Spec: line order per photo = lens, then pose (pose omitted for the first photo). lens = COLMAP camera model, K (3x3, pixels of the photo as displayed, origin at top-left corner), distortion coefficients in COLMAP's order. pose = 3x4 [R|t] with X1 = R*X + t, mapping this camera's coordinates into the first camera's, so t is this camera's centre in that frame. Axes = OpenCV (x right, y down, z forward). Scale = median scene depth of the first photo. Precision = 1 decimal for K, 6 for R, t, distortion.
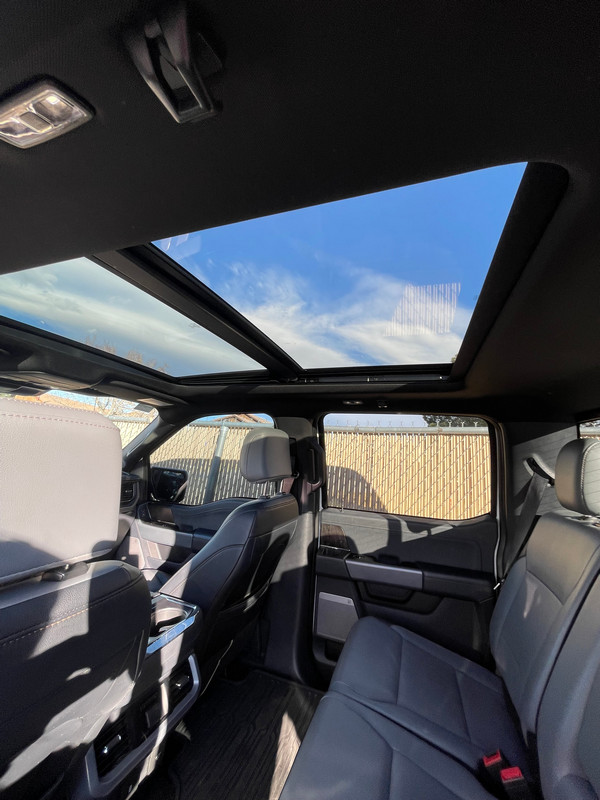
lens RADIAL K [[324.3, 0, 295.5], [0, 324.3, 402.0], [0, 0, 1]] dist [-0.003960, -0.000554]
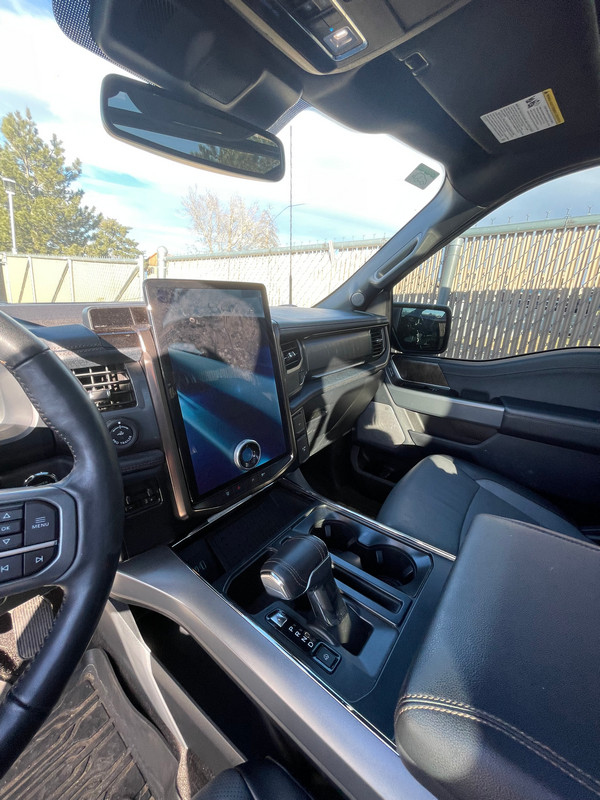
lens RADIAL K [[324.3, 0, 300.1], [0, 324.3, 395.2], [0, 0, 1]] dist [-0.003960, -0.000554]
pose [[0.945986, 0.035777, -0.322227, -0.451891], [0.105557, 0.905750, 0.410458, 0.094564], [0.306542, -0.422300, 0.853050, 0.356614]]
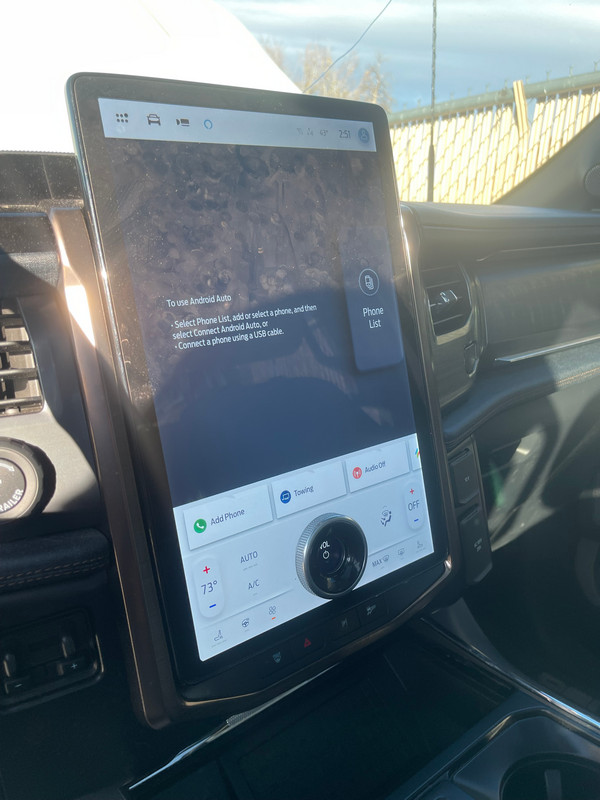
lens RADIAL K [[645.8, 0, 298.6], [0, 645.8, 392.4], [0, 0, 1]] dist [0.006570, -0.000205]
pose [[0.856564, 0.031004, -0.515109, -0.495558], [0.170298, 0.925290, 0.338877, 0.139897], [0.487132, -0.377992, 0.787289, 0.424681]]
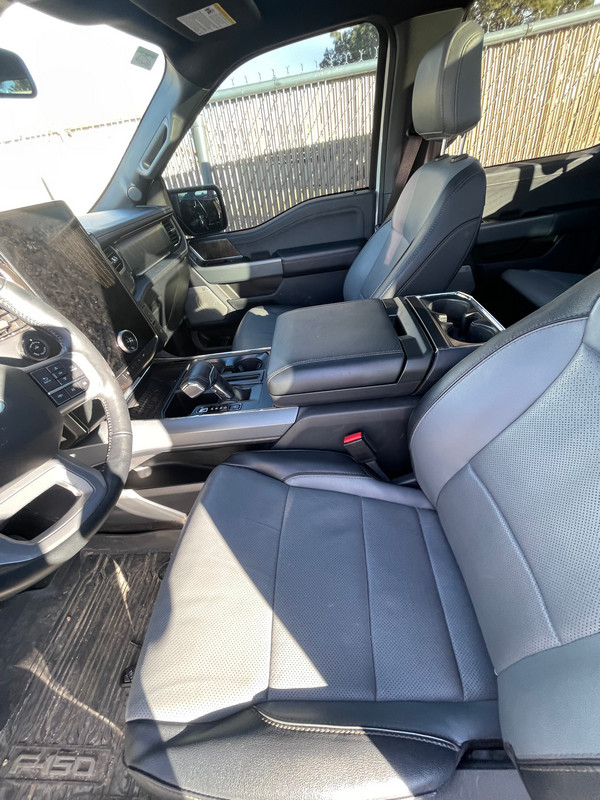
lens RADIAL K [[324.3, 0, 302.8], [0, 324.3, 399.2], [0, 0, 1]] dist [-0.003960, -0.000554]
pose [[0.928333, -0.349457, 0.126796, -0.467880], [0.150542, 0.665252, 0.731285, 0.039765], [-0.339903, -0.659788, 0.670183, 0.154628]]
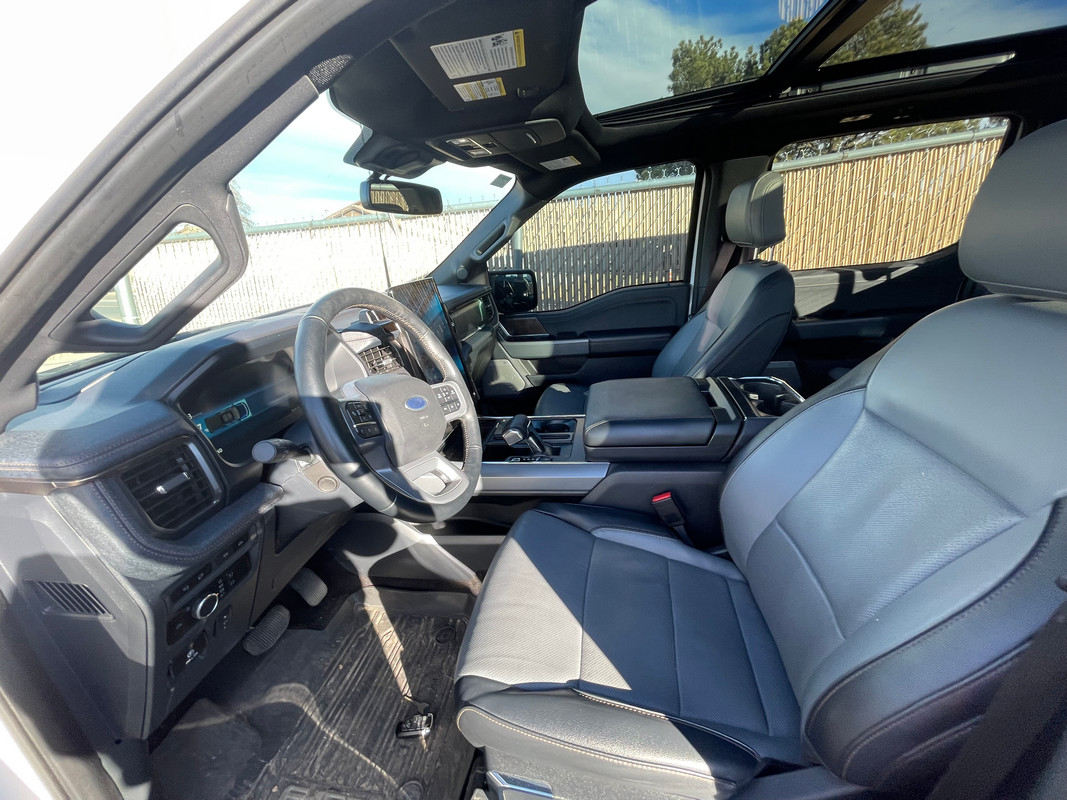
lens RADIAL K [[432.6, 0, 530.6], [0, 432.6, 400.6], [0, 0, 1]] dist [-0.003960, -0.000554]
pose [[0.972975, -0.209381, 0.097366, -0.567220], [0.135365, 0.858798, 0.494108, -0.025485], [-0.187074, -0.467574, 0.863931, -0.016839]]
